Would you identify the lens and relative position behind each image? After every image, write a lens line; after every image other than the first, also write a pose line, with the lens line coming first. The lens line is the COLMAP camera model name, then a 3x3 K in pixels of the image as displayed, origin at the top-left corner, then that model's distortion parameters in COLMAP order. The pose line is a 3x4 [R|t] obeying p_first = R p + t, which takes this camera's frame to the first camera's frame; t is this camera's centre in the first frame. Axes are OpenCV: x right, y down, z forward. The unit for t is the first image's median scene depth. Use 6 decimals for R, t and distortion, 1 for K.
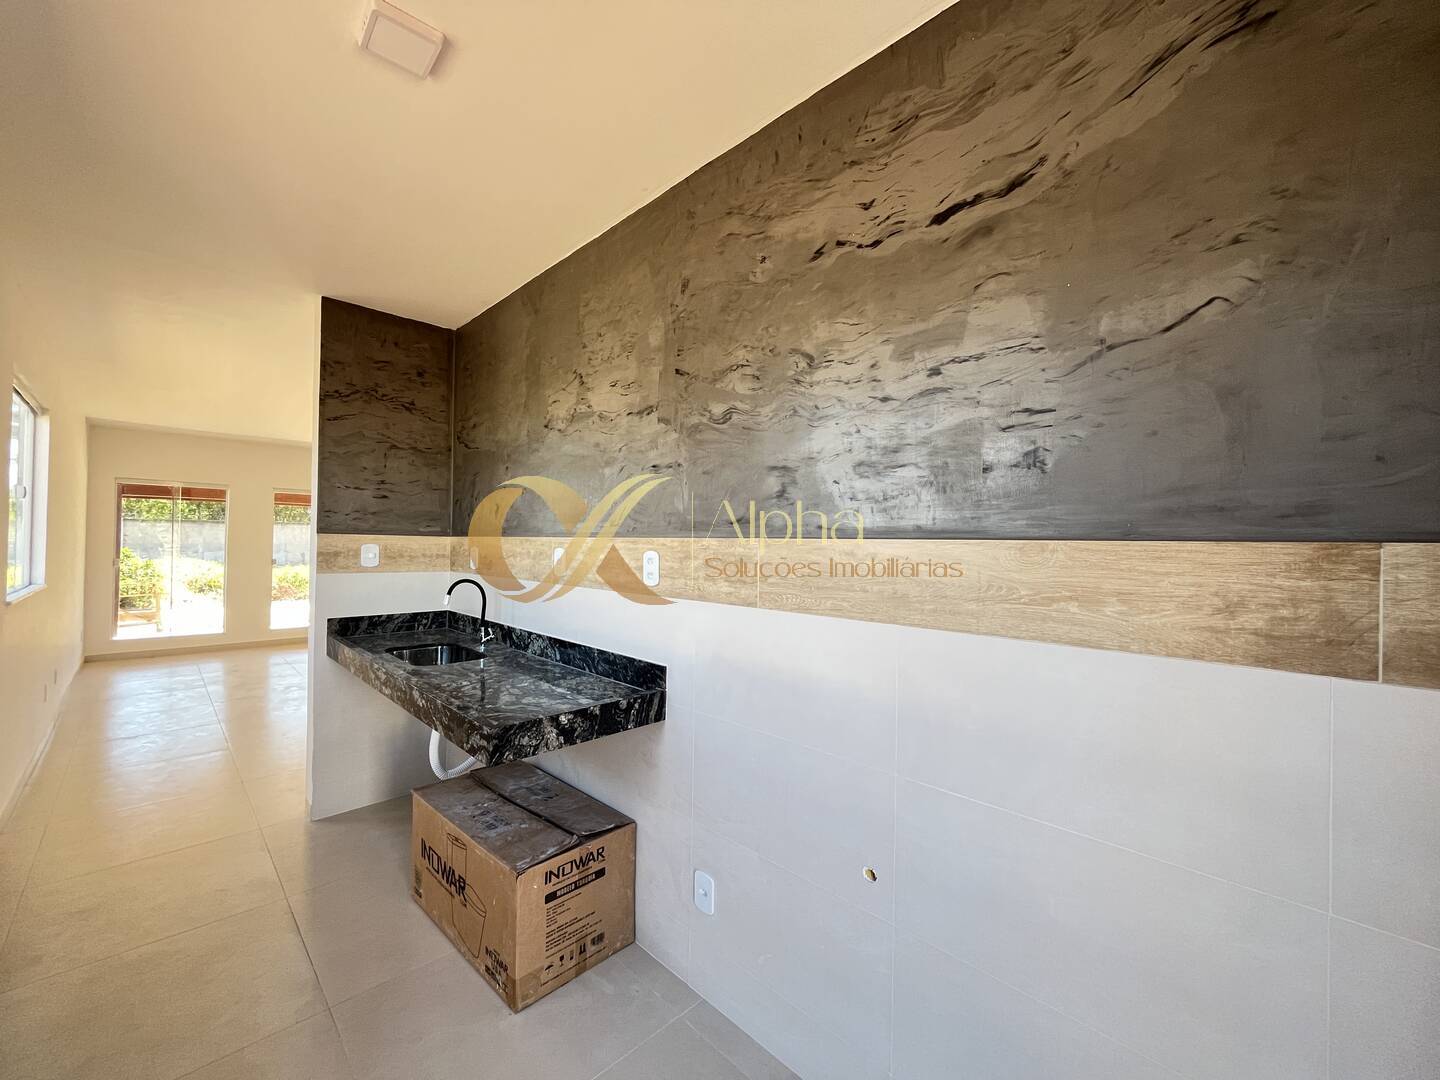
lens RADIAL K [[582.9, 0, 711.7], [0, 582.9, 534.5], [0, 0, 1]] dist [-0.000771, -0.000053]
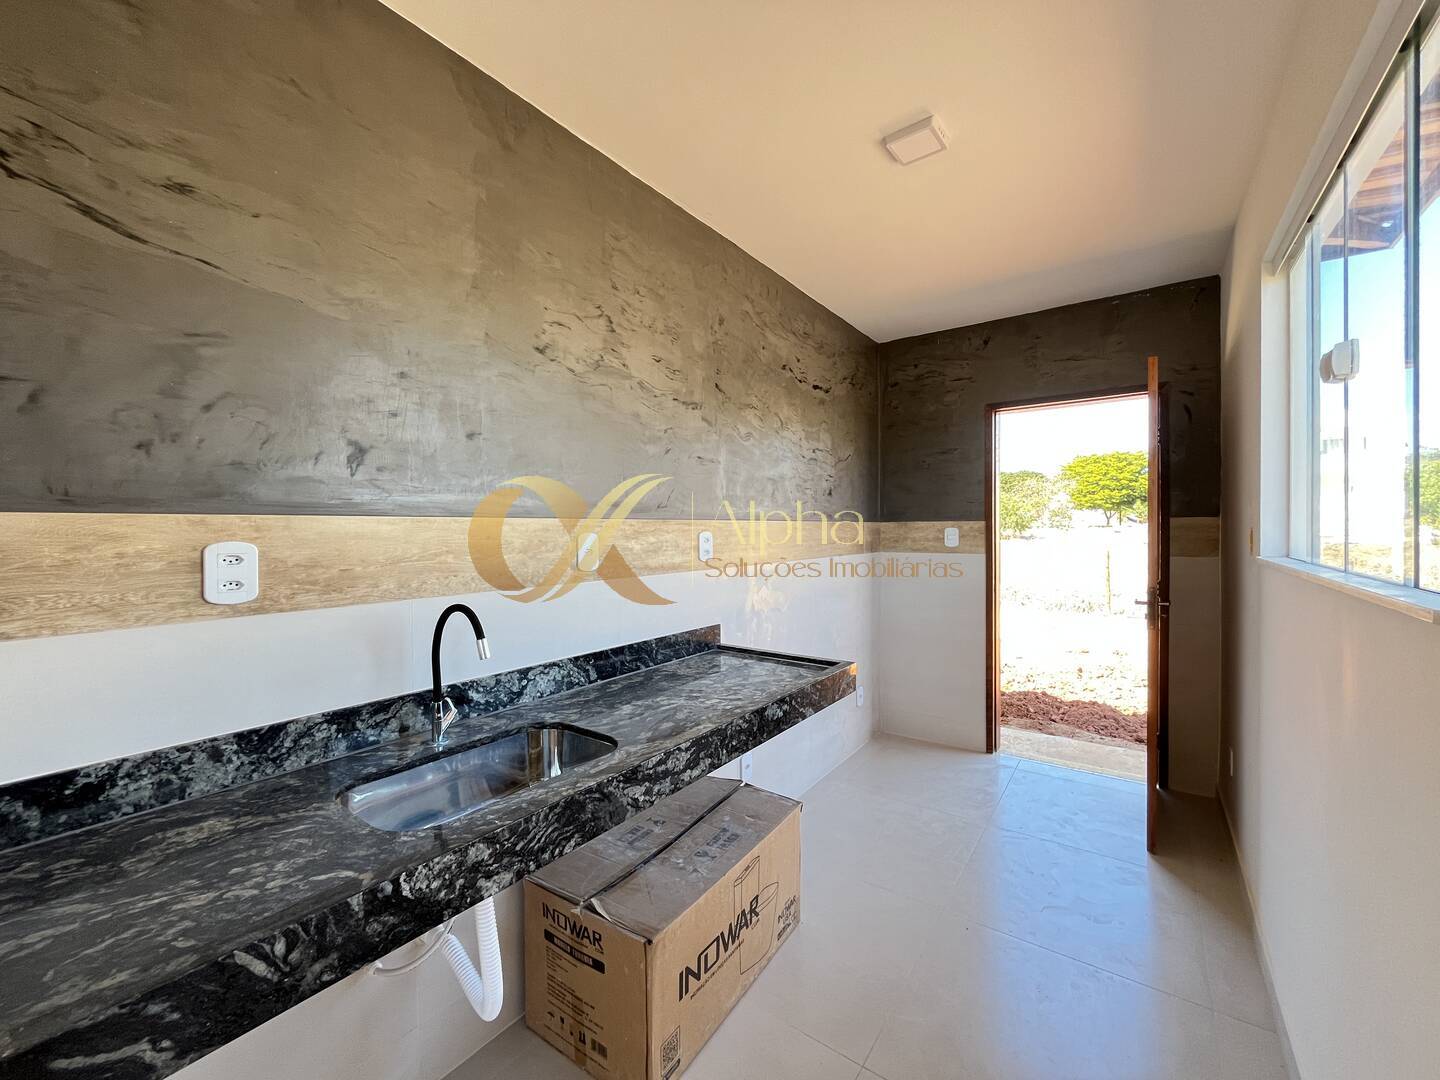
lens RADIAL K [[582.9, 0, 720.6], [0, 582.9, 533.1], [0, 0, 1]] dist [-0.000771, -0.000053]
pose [[-0.171151, -0.020884, 0.985023, -1.101344], [-0.008817, 0.999768, 0.019664, 0.007596], [-0.985205, -0.005320, -0.171296, 1.028106]]
